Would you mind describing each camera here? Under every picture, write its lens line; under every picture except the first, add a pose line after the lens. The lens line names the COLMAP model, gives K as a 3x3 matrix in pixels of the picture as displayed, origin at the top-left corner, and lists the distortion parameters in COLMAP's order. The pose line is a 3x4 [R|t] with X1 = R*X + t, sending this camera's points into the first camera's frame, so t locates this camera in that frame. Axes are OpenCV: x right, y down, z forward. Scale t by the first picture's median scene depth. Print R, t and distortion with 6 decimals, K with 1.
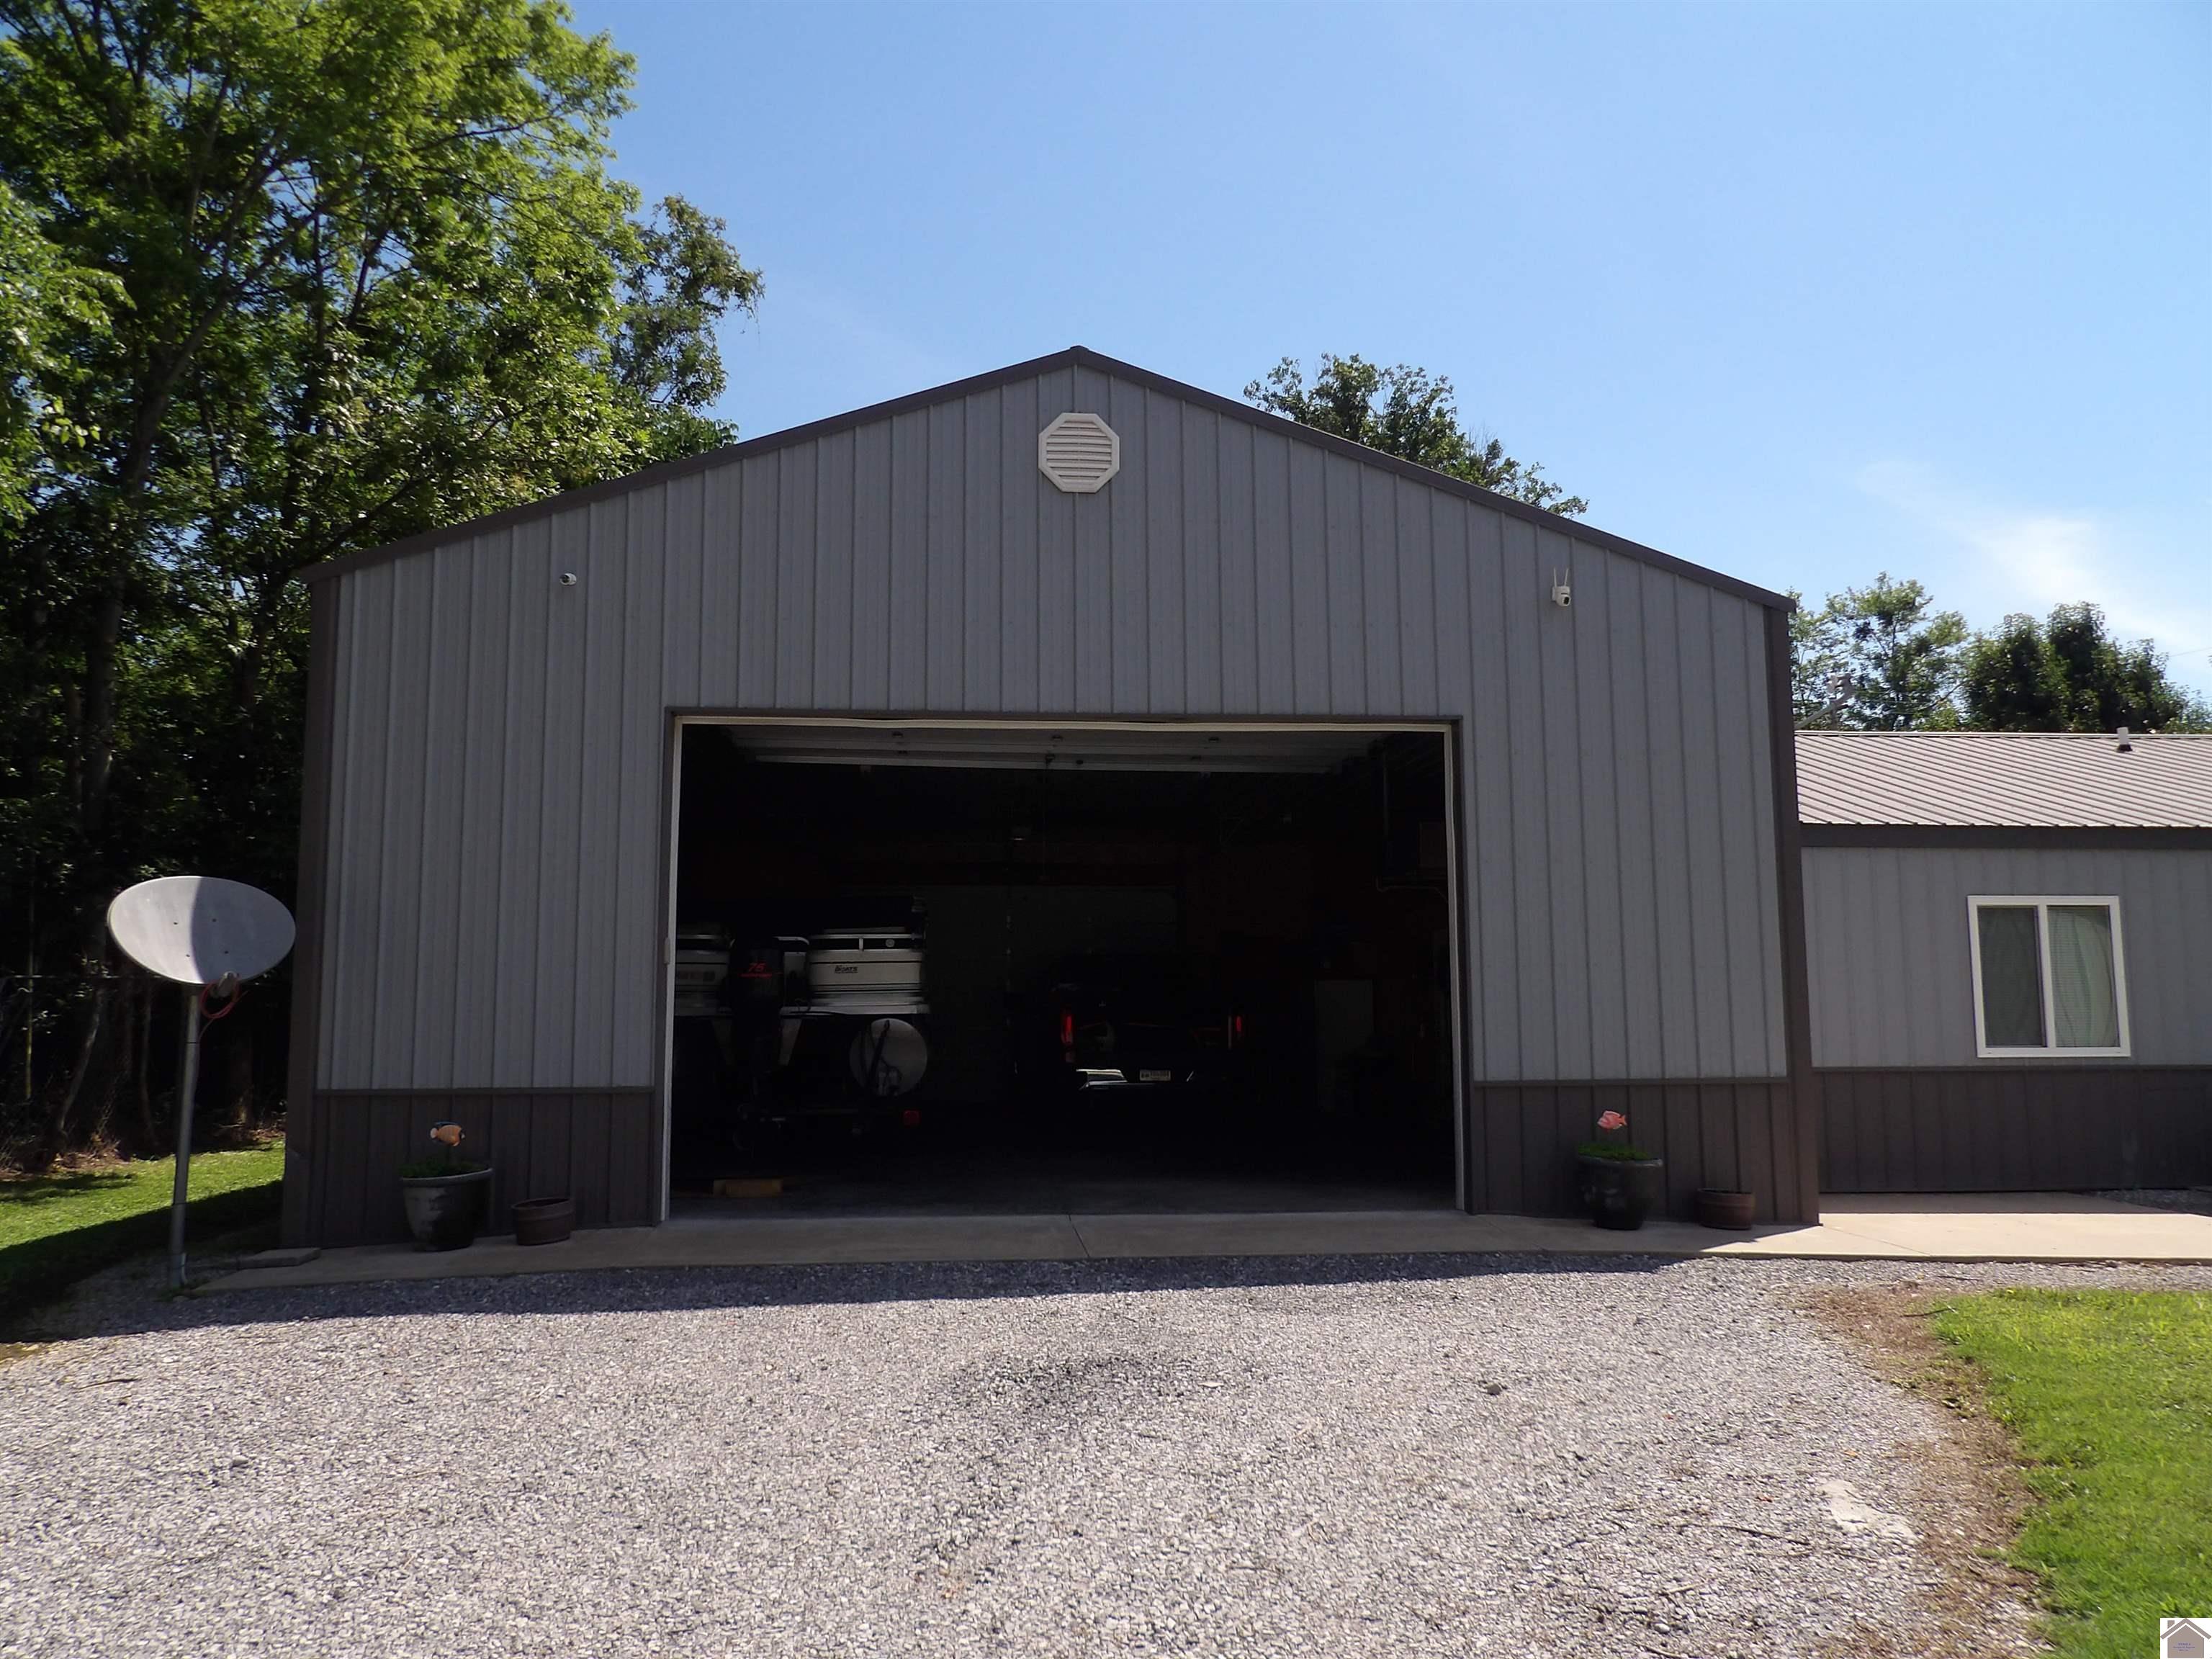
lens RADIAL K [[1591.7, 0, 1106.0], [0, 1591.7, 829.5], [0, 0, 1]] dist [-0.017990, 0.031767]
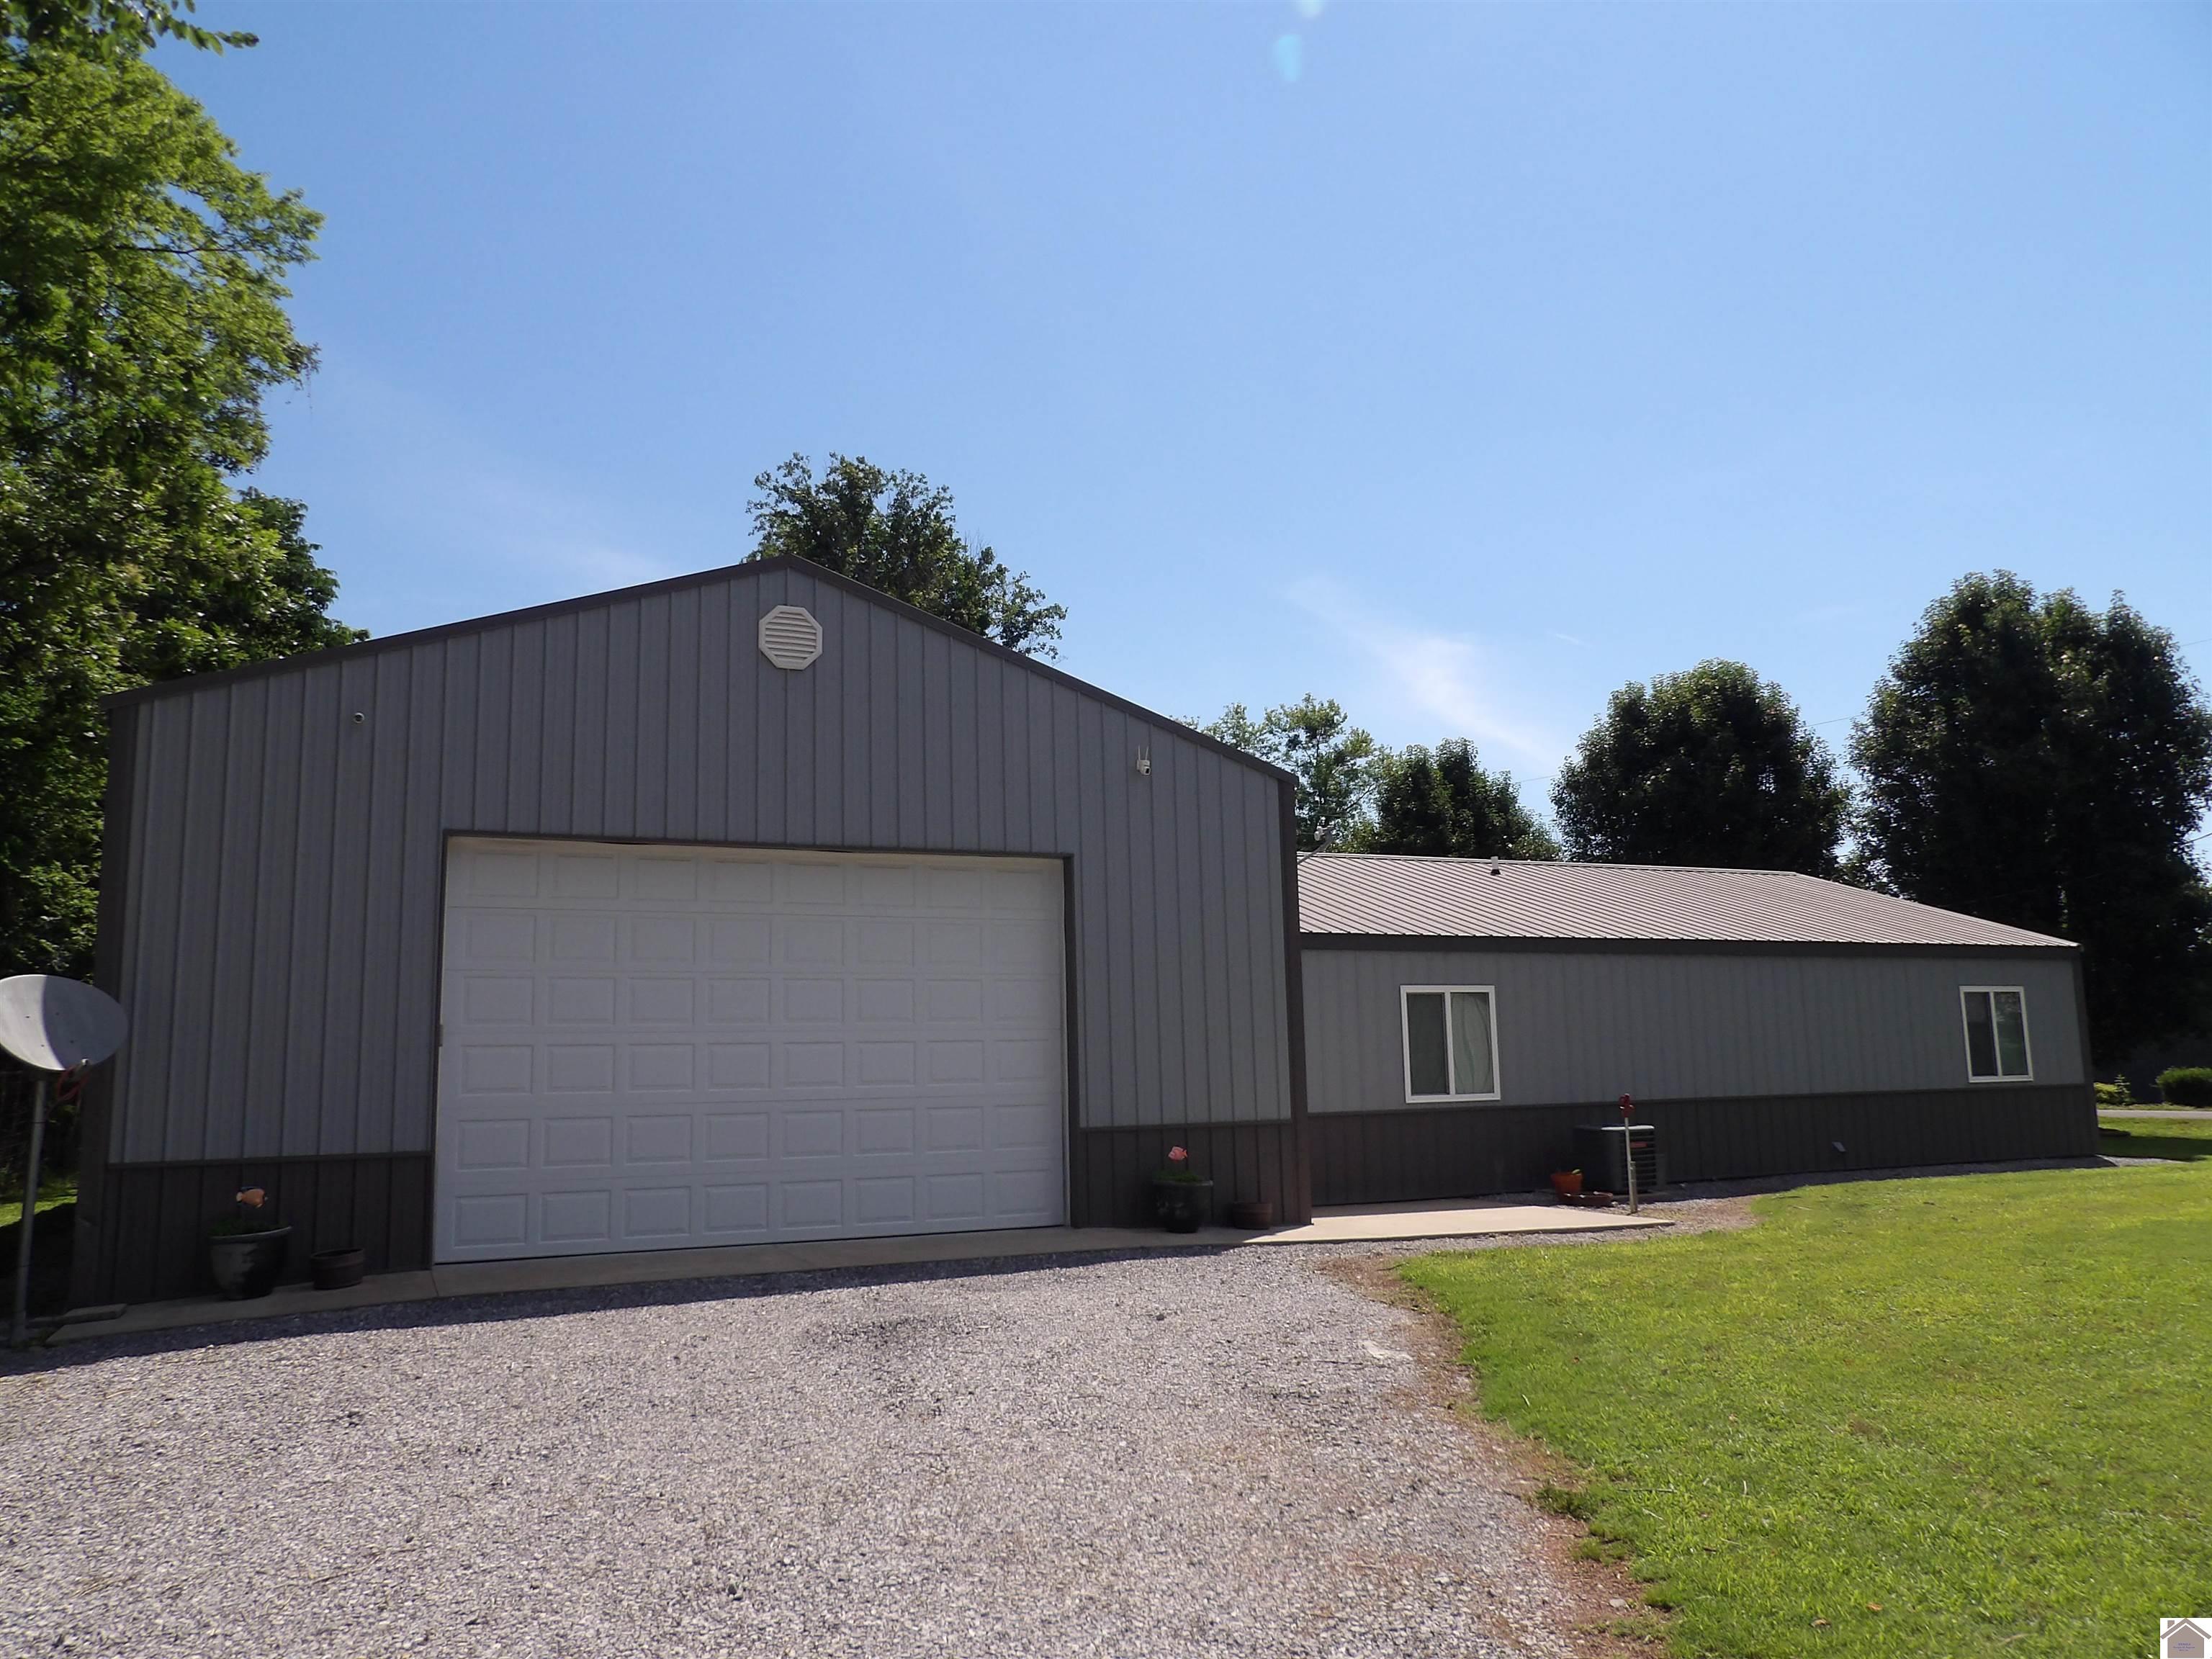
lens RADIAL K [[1597.2, 0, 1101.3], [0, 1597.2, 839.4], [0, 0, 1]] dist [-0.019505, 0.021757]
pose [[0.944065, 0.030555, 0.328341, -0.162603], [-0.018727, 0.999059, -0.039127, -0.026230], [-0.329227, 0.030790, 0.943749, -0.228293]]
